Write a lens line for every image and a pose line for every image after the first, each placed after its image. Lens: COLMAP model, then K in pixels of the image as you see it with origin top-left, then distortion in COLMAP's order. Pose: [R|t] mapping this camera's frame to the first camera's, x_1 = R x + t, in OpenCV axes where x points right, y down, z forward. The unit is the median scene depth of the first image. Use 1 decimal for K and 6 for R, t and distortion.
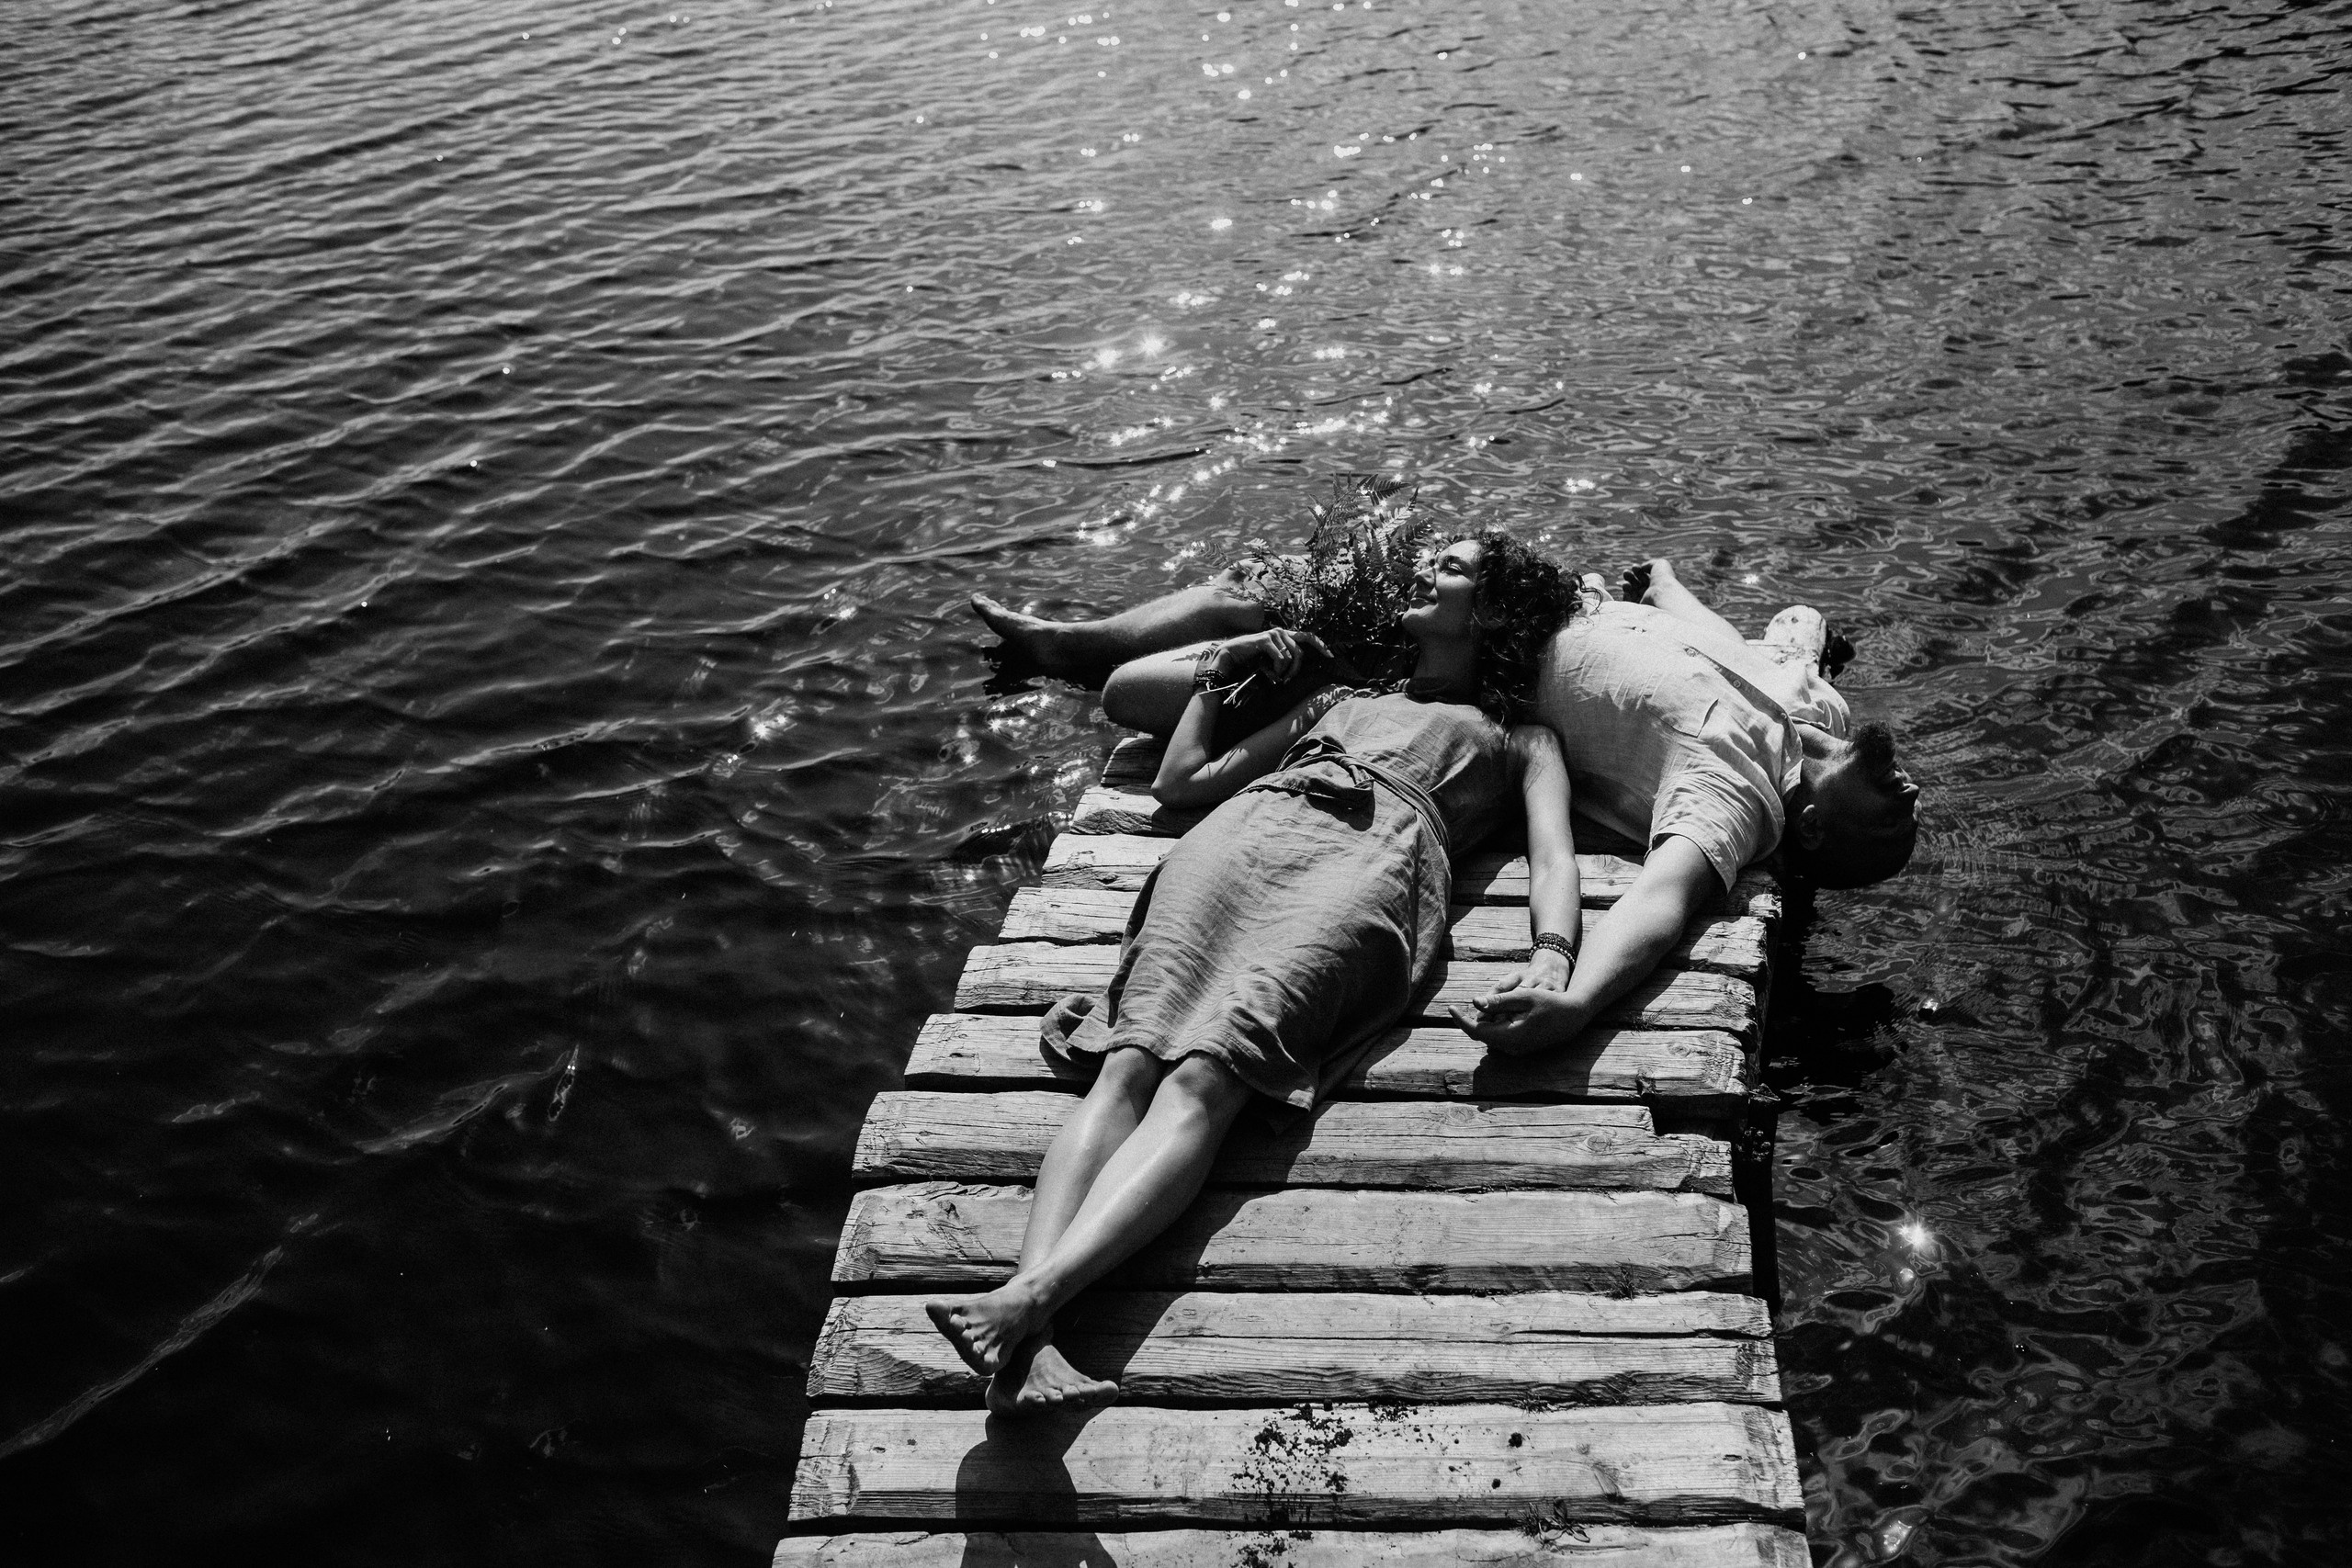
lens RADIAL K [[2347.4, 0, 1175.6], [0, 2347.4, 745.4], [0, 0, 1]] dist [-0.098705, 0.145715]
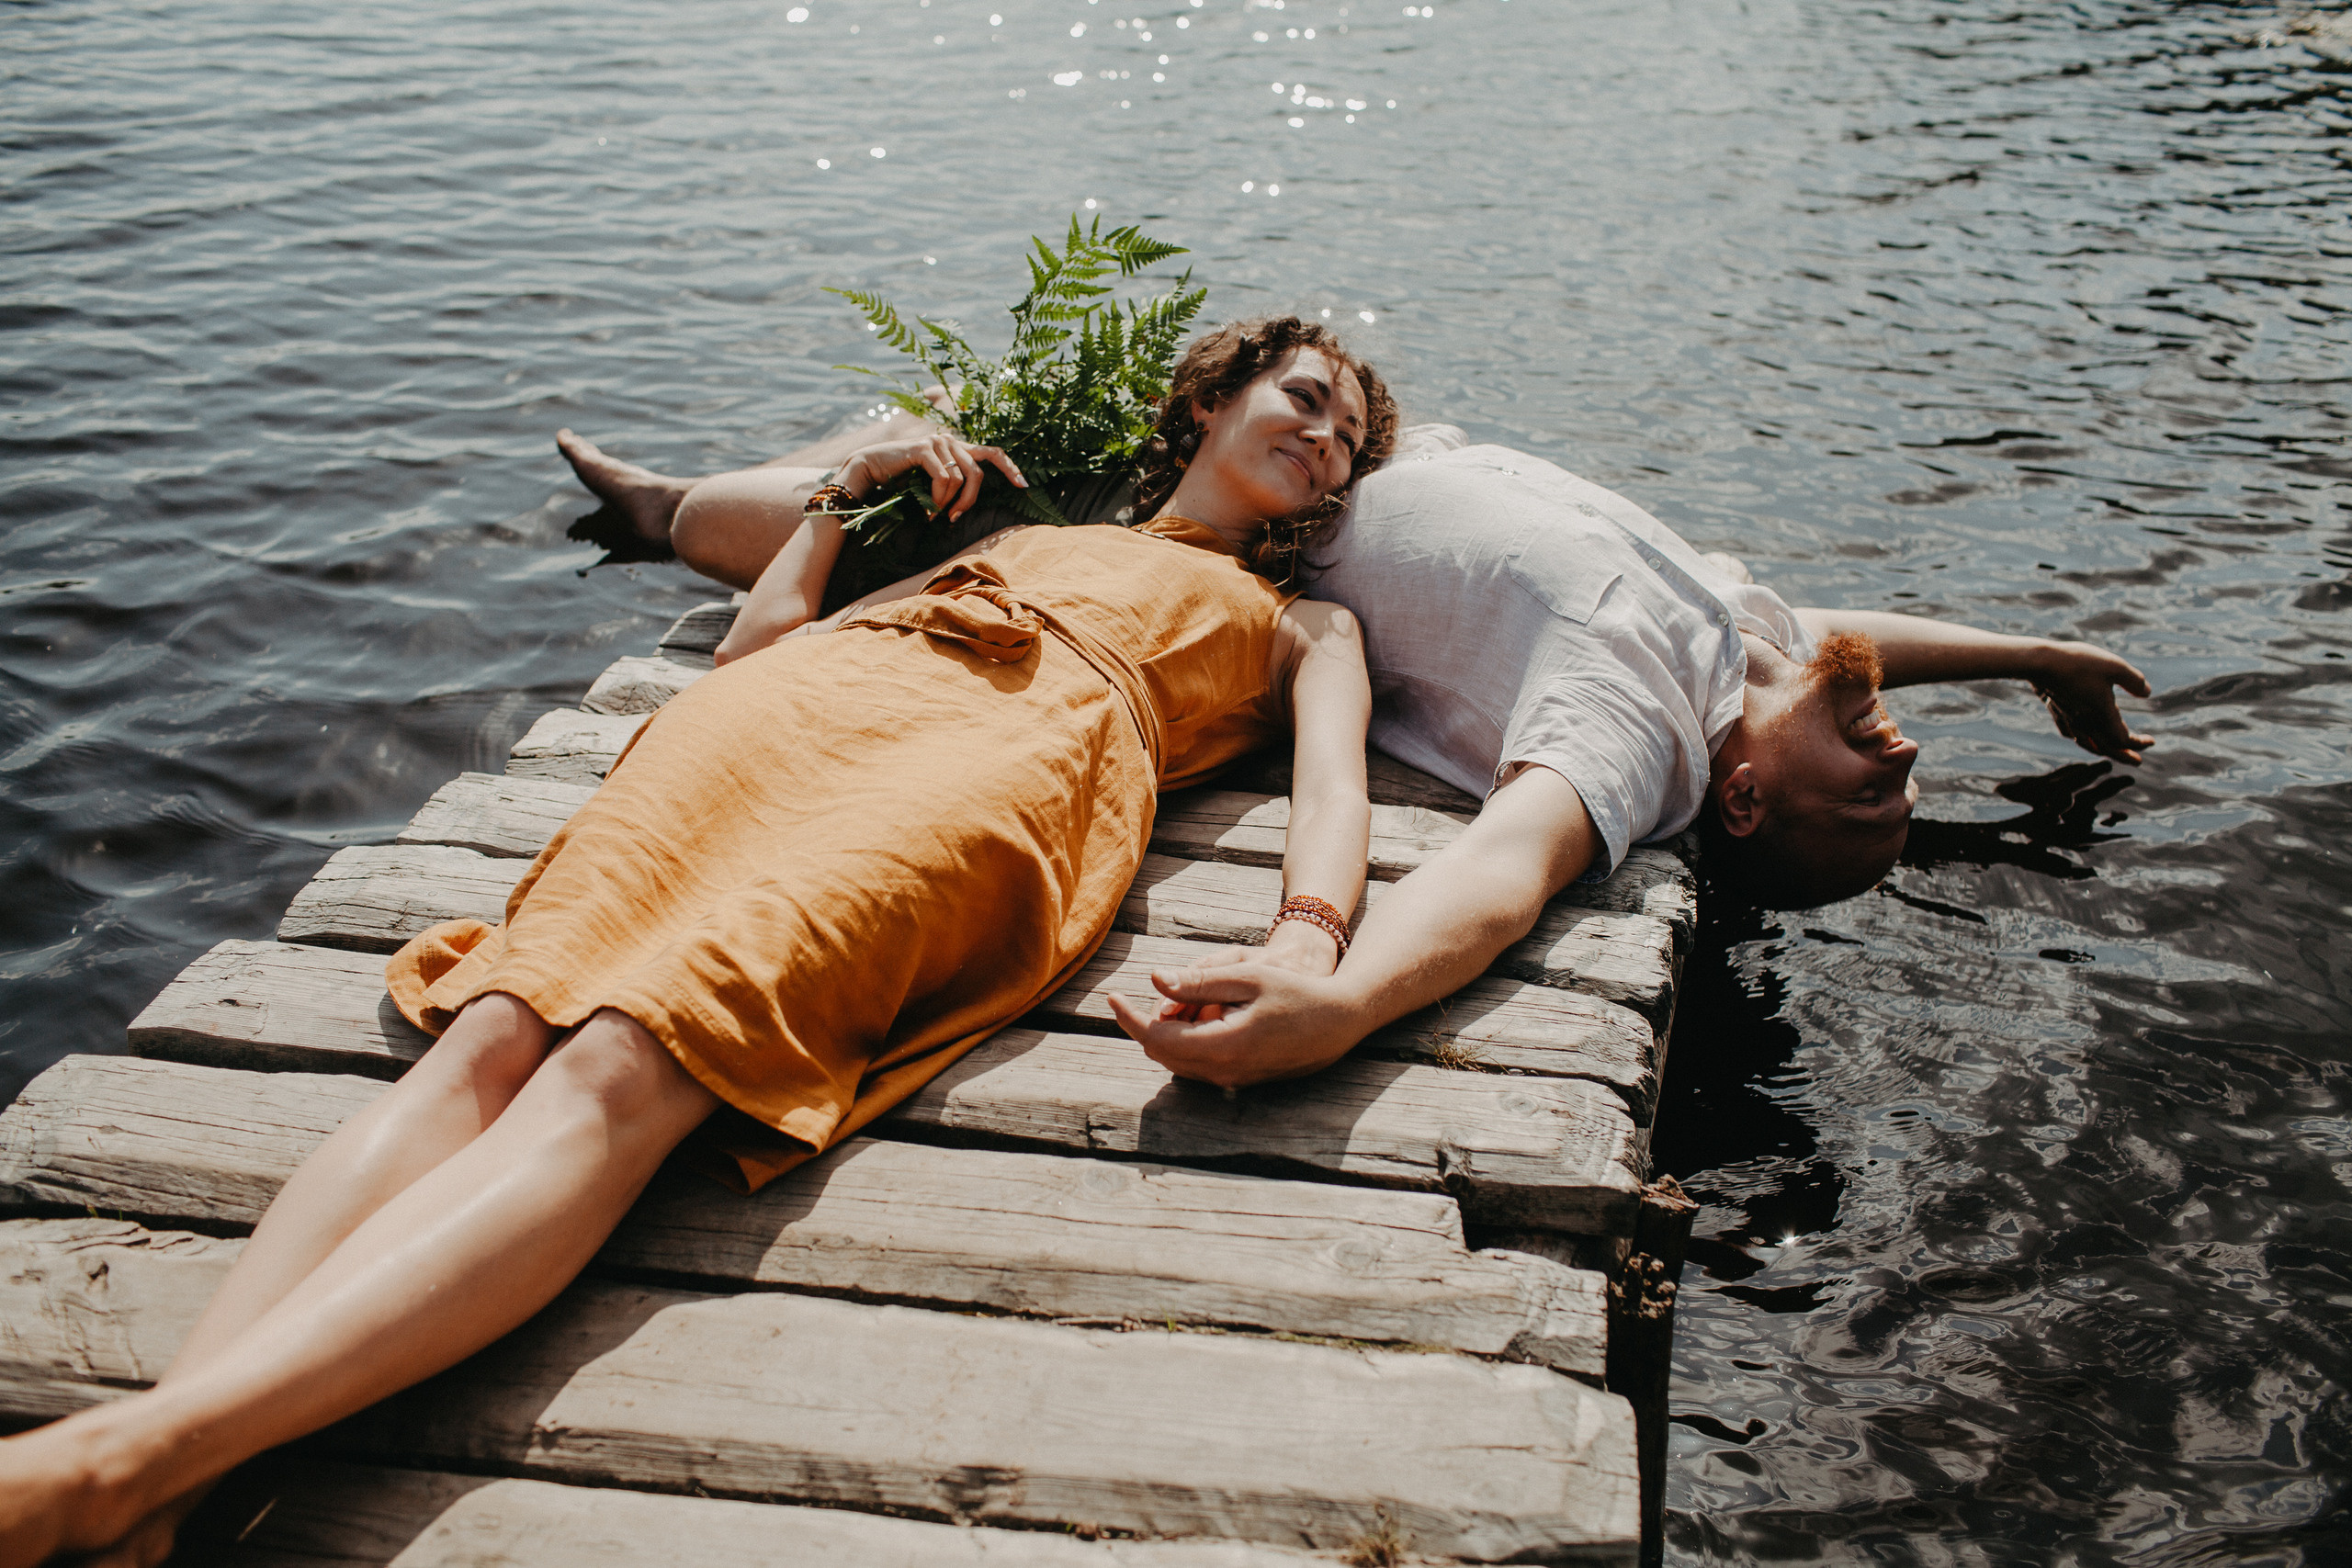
lens RADIAL K [[2347.4, 0, 1175.6], [0, 2347.4, 745.4], [0, 0, 1]] dist [-0.098705, 0.145715]
pose [[0.992489, 0.100745, 0.069392, 0.092283], [-0.095998, 0.993011, -0.068658, 0.095796], [-0.075824, 0.061481, 0.995224, 0.471026]]
